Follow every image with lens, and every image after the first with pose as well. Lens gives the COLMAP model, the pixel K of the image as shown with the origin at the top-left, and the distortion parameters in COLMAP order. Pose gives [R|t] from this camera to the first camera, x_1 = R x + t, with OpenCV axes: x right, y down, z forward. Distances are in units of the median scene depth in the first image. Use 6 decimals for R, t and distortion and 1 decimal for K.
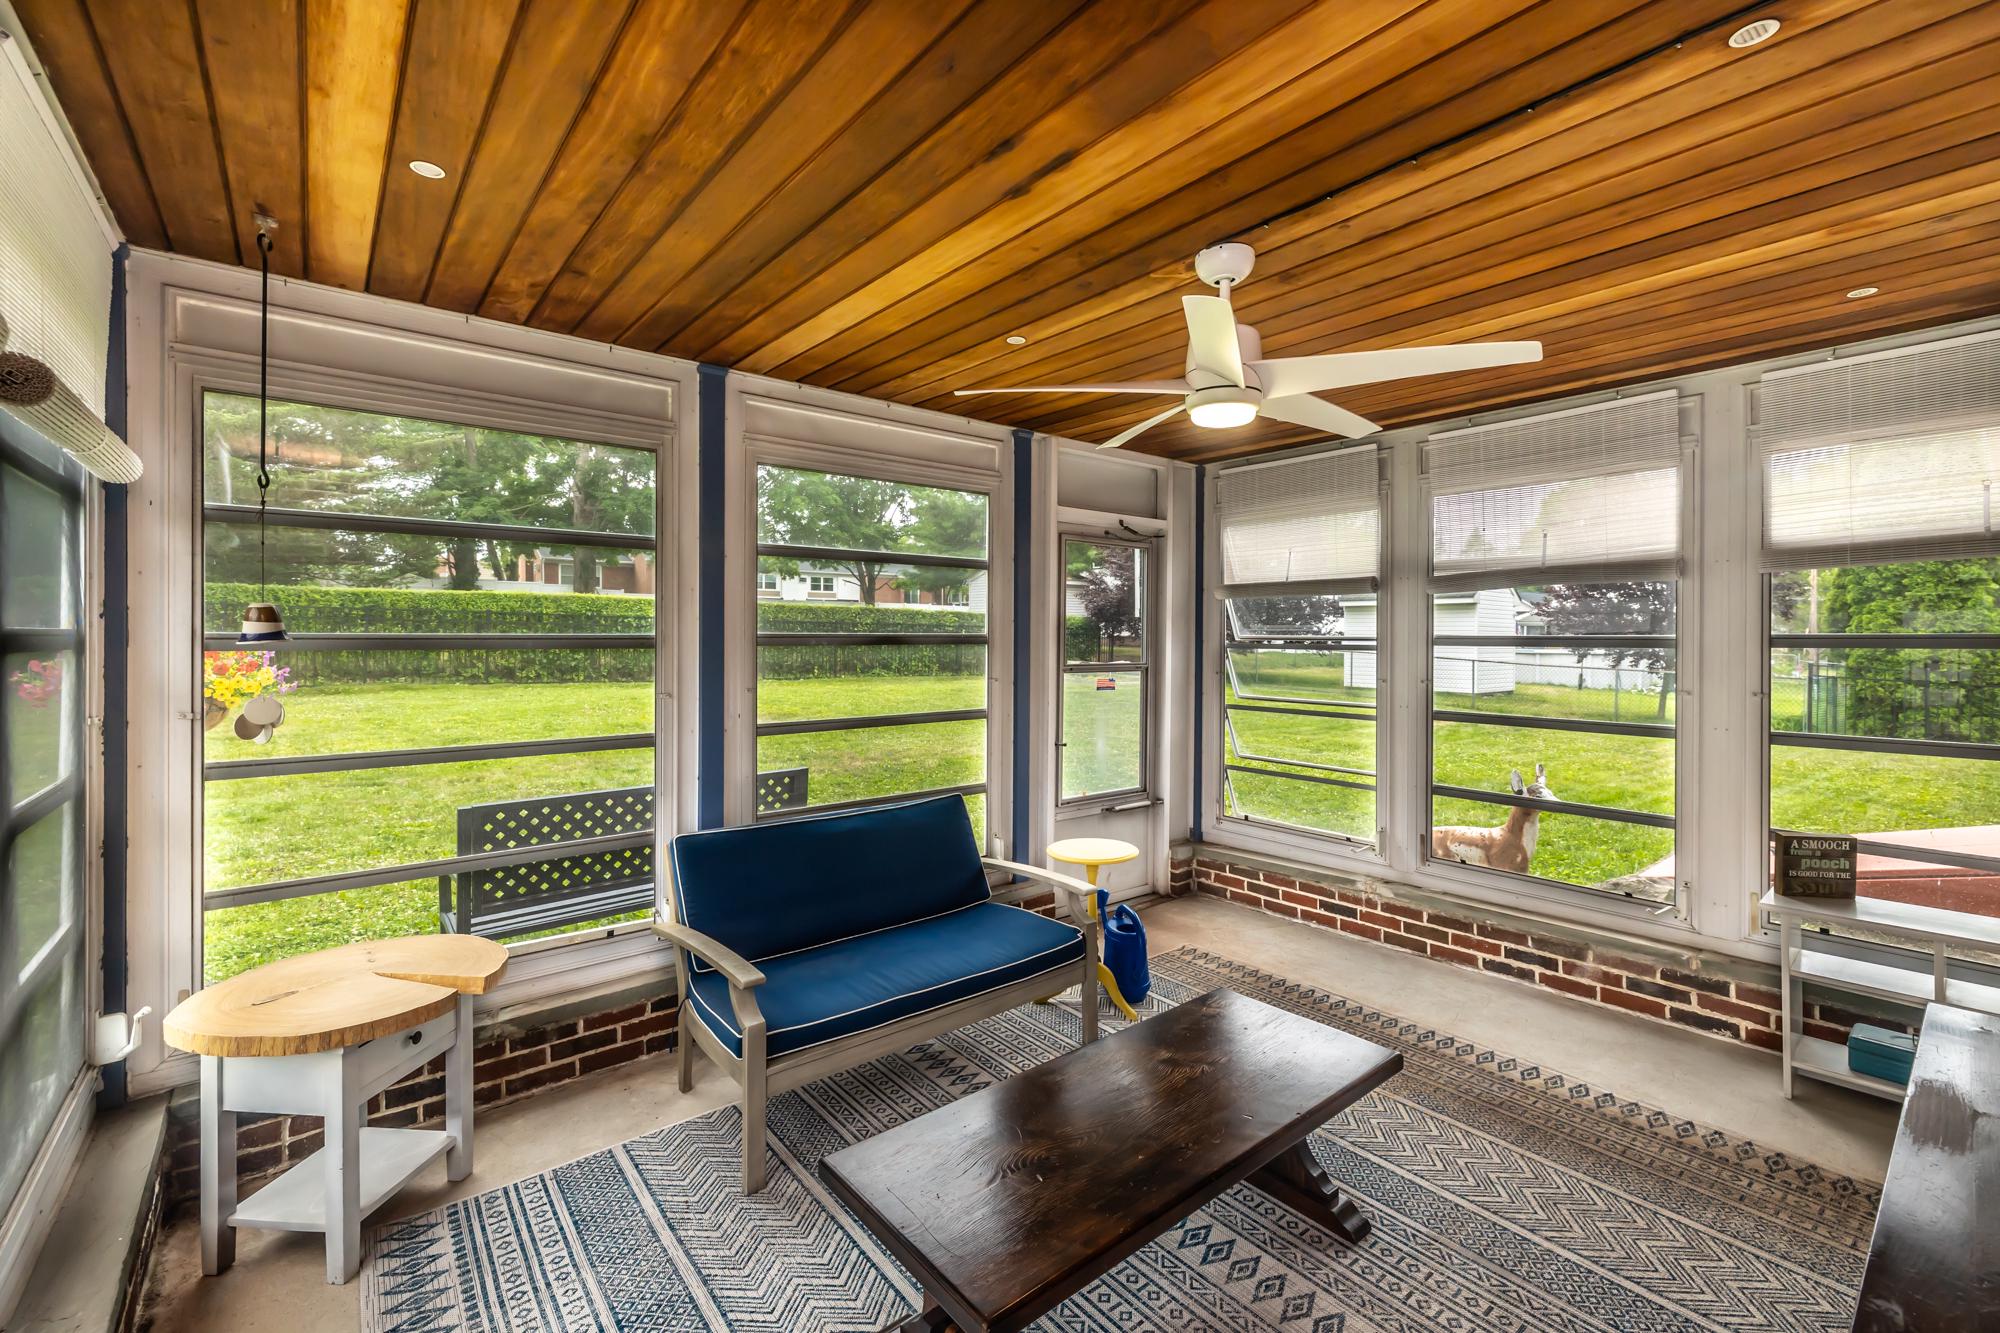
lens RADIAL K [[840.9, 0, 992.8], [0, 840.9, 654.8], [0, 0, 1]] dist [-0.001329, -0.000155]
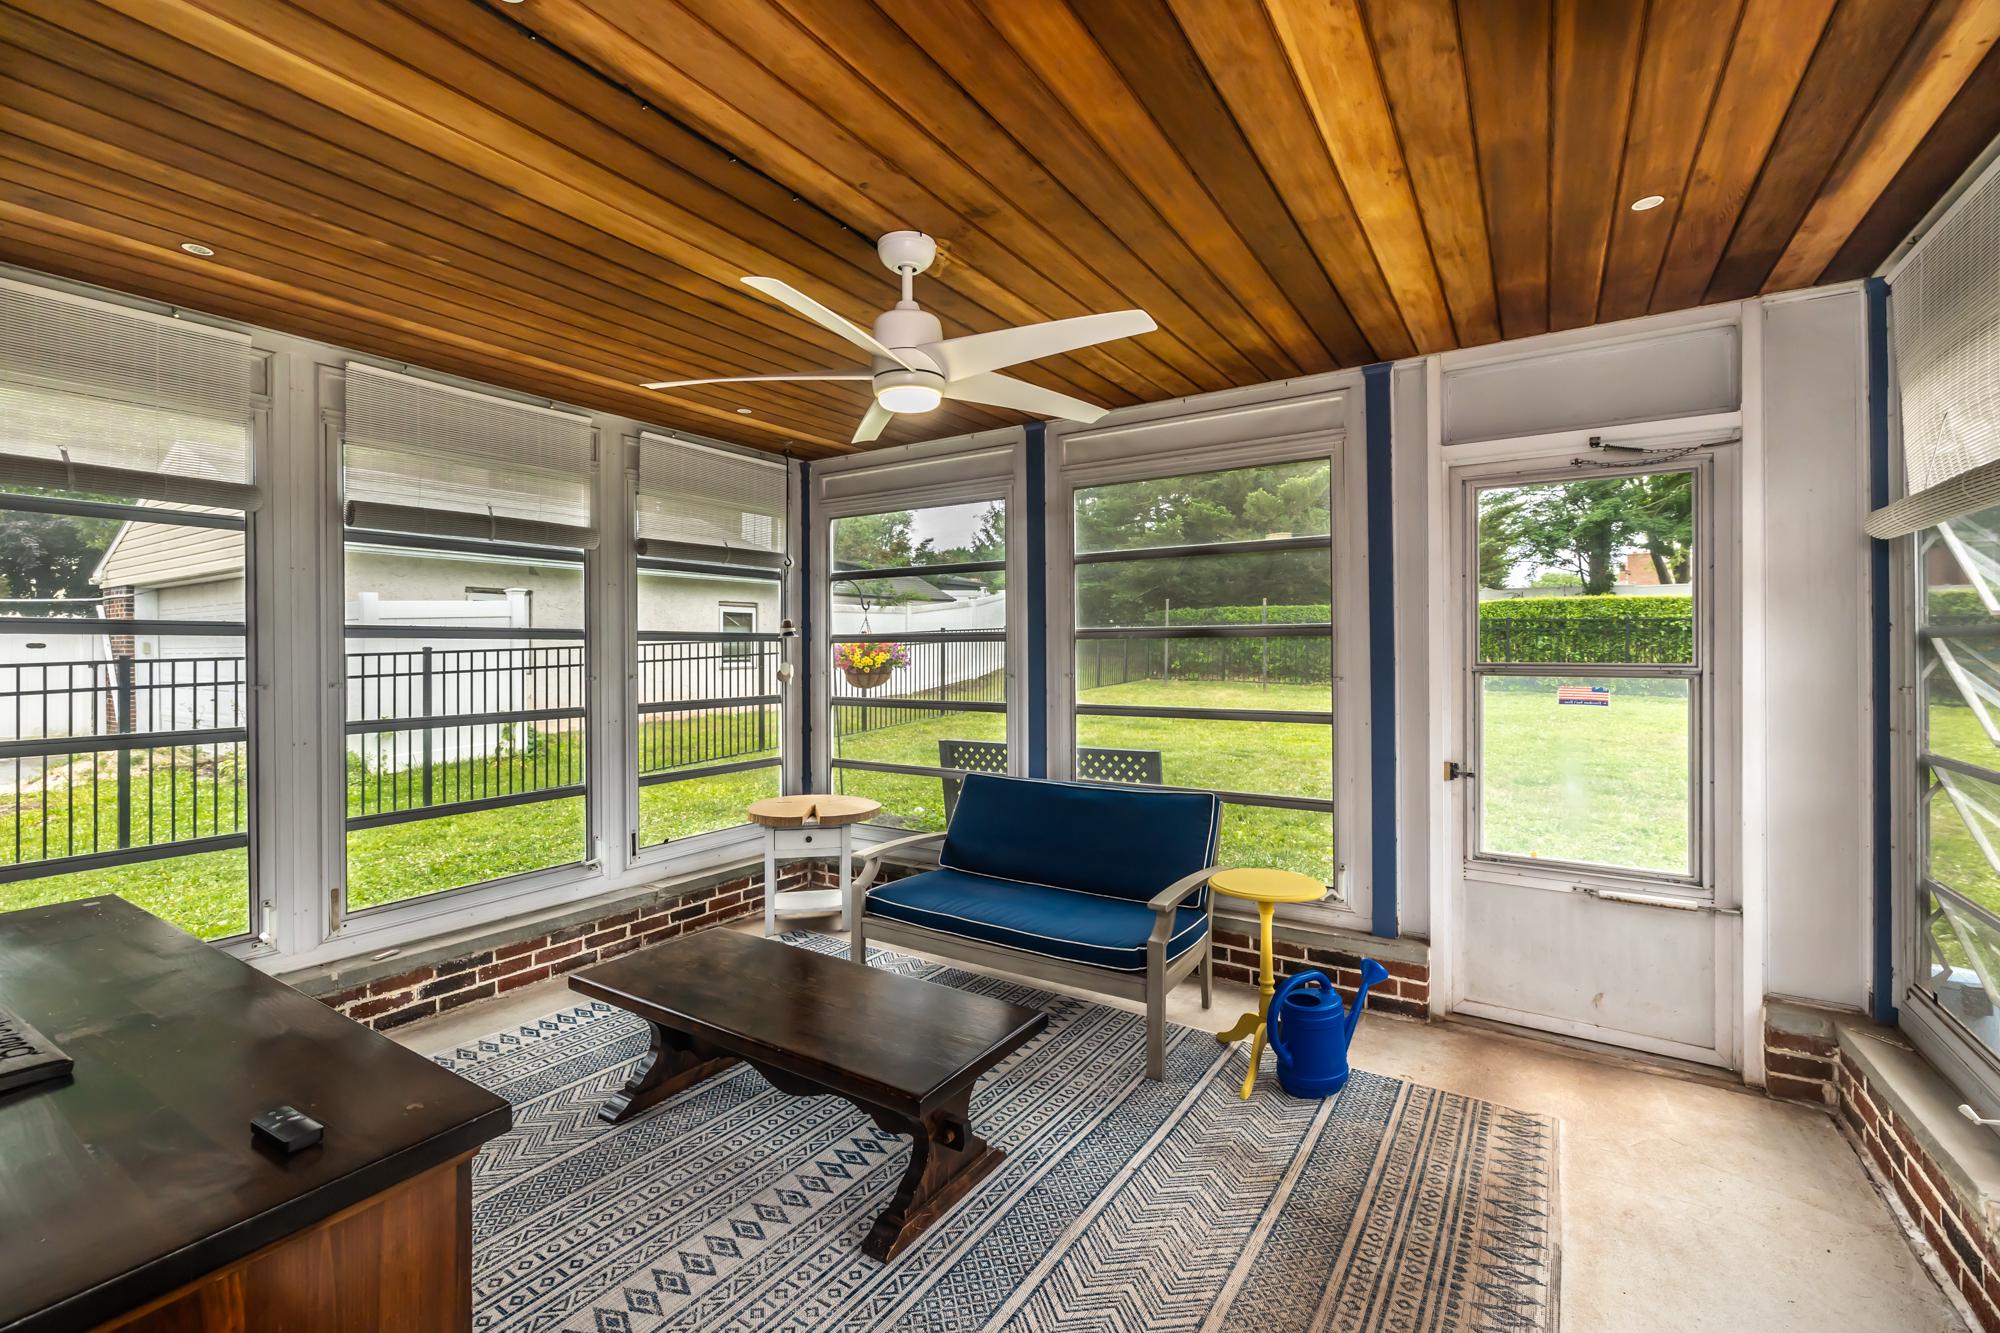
lens RADIAL K [[842.4, 0, 1000.0], [0, 842.4, 666.5], [0, 0, 1]] dist [-0.000305, -0.000375]
pose [[0.317011, 0.015797, -0.948290, 0.732156], [-0.015537, 0.999814, 0.011461, 0.014219], [0.948295, 0.011100, 0.317197, 0.446847]]
